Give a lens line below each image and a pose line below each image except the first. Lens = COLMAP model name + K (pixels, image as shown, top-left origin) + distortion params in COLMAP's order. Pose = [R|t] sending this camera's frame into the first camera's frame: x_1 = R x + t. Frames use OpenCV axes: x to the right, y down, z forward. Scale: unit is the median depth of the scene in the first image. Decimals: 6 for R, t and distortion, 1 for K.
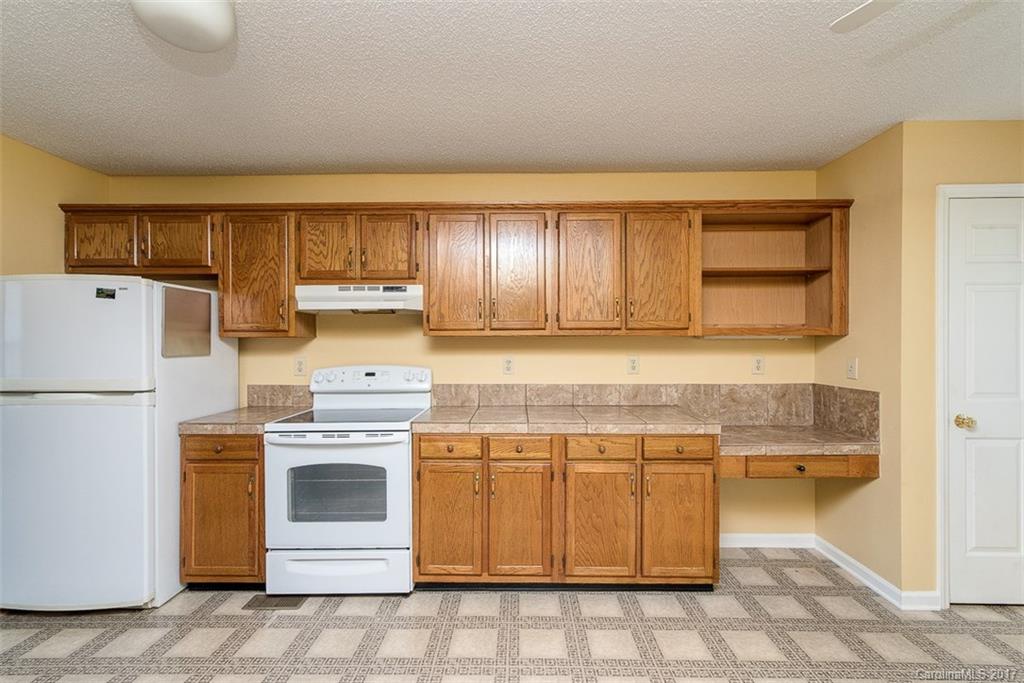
lens RADIAL K [[470.3, 0, 512.0], [0, 470.3, 341.5], [0, 0, 1]] dist [0.002160, 0.000463]
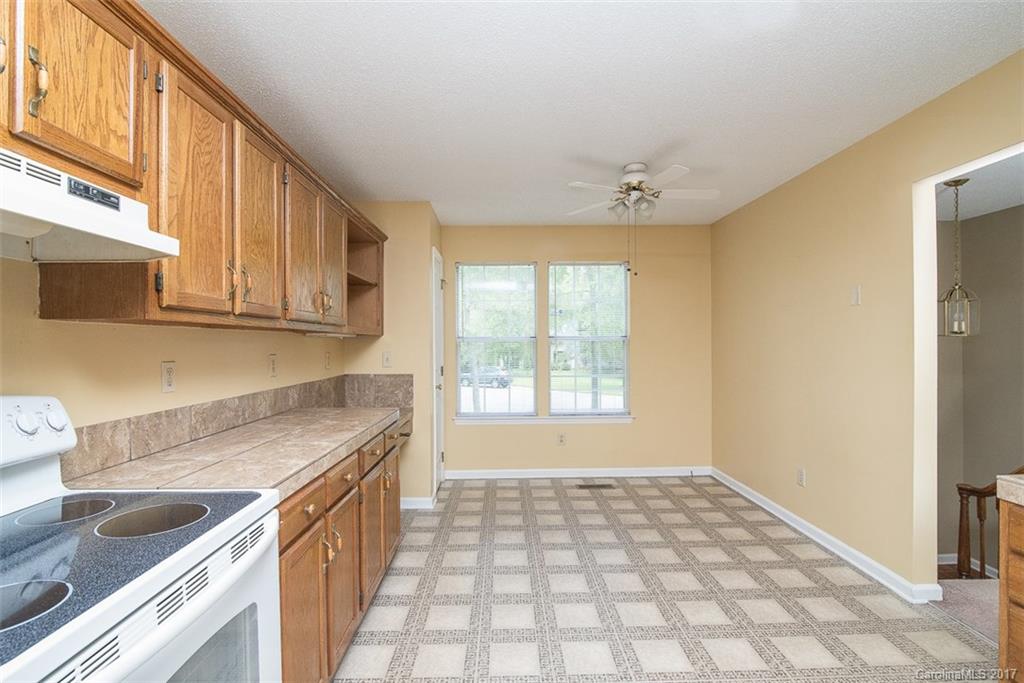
lens RADIAL K [[466.1, 0, 516.3], [0, 466.1, 343.9], [0, 0, 1]] dist [0.003208, 0.000380]
pose [[-0.029309, 0.001700, 0.999569, -0.652085], [0.002255, 0.999996, -0.001635, 0.013900], [-0.999568, 0.002206, -0.029312, 0.660672]]
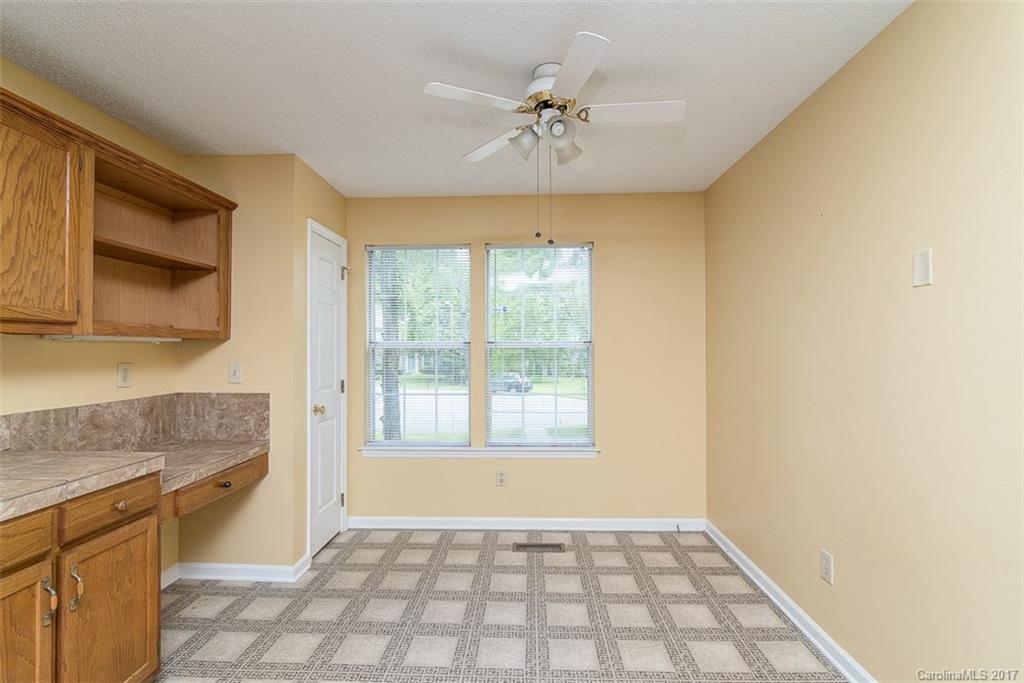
lens RADIAL K [[467.5, 0, 512.3], [0, 467.5, 346.0], [0, 0, 1]] dist [-0.001636, -0.000160]
pose [[0.031492, 0.009111, 0.999462, -0.248117], [-0.003430, 0.999954, -0.009007, 0.006976], [-0.999498, -0.003144, 0.031521, 0.381074]]
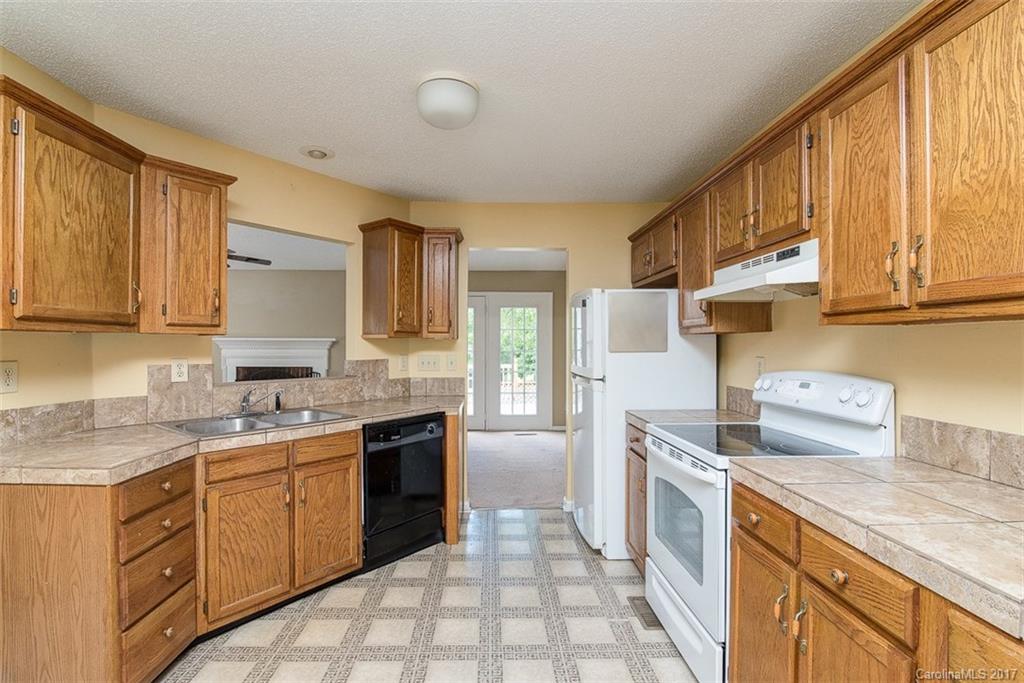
lens RADIAL K [[477.3, 0, 507.2], [0, 477.3, 343.0], [0, 0, 1]] dist [-0.024022, 0.000869]
pose [[0.035428, -0.000542, -0.999372, 0.383583], [0.002275, 0.999997, -0.000462, 0.009515], [0.999370, -0.002257, 0.035429, 0.593938]]
